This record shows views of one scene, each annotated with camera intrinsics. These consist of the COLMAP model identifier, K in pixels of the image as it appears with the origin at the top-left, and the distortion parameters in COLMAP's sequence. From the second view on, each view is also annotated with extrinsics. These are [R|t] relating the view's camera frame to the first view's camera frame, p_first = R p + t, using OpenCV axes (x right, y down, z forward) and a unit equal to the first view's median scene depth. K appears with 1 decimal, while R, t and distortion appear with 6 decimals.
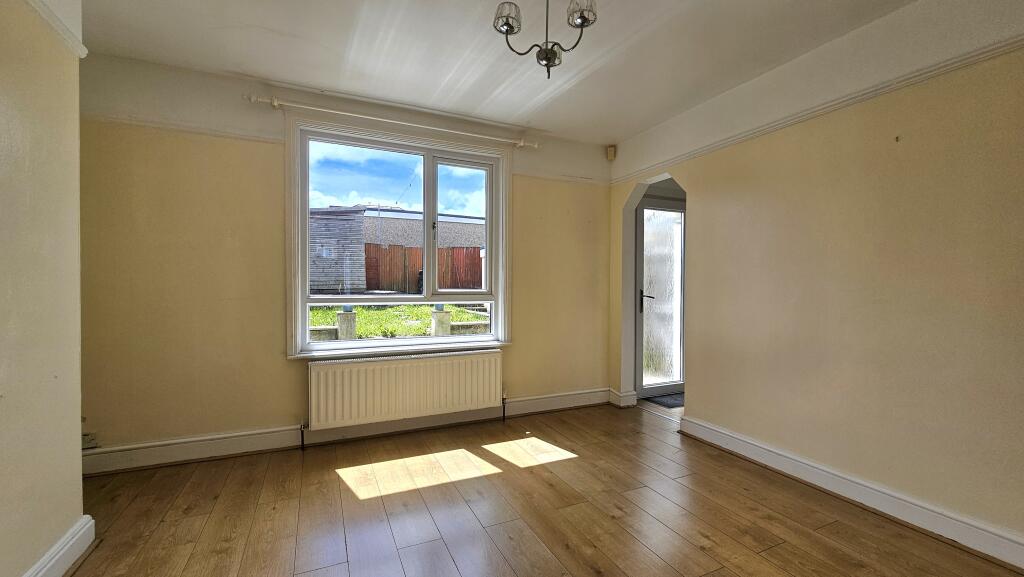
lens RADIAL K [[415.3, 0, 509.4], [0, 415.3, 285.0], [0, 0, 1]] dist [-0.003726, -0.000428]
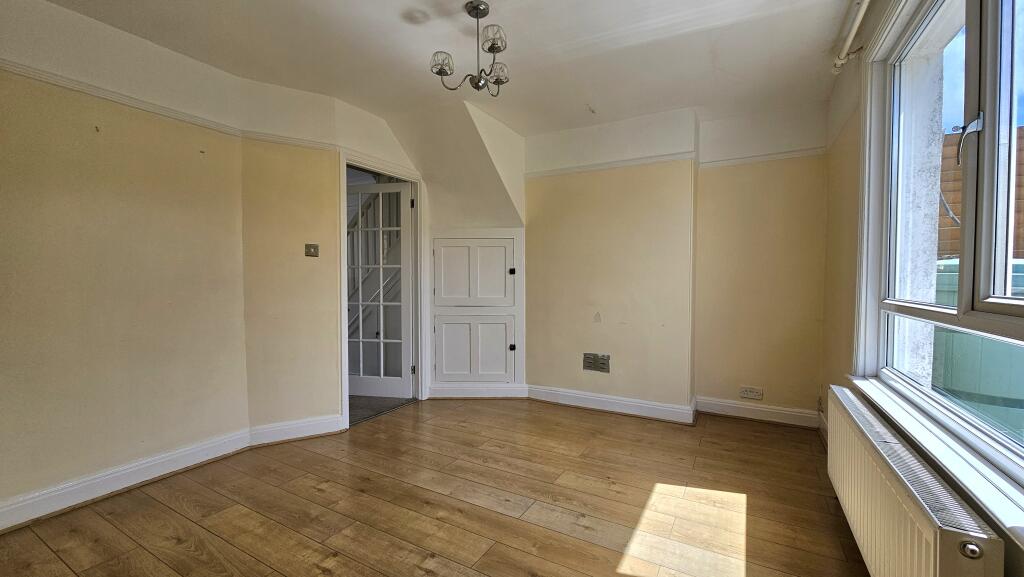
lens RADIAL K [[415.3, 0, 509.8], [0, 415.3, 291.7], [0, 0, 1]] dist [-0.003726, -0.000428]
pose [[-0.811937, 0.007582, -0.583695, 0.618358], [0.000422, 0.999923, 0.012401, 0.014390], [0.583745, 0.009822, -0.811878, 1.793686]]
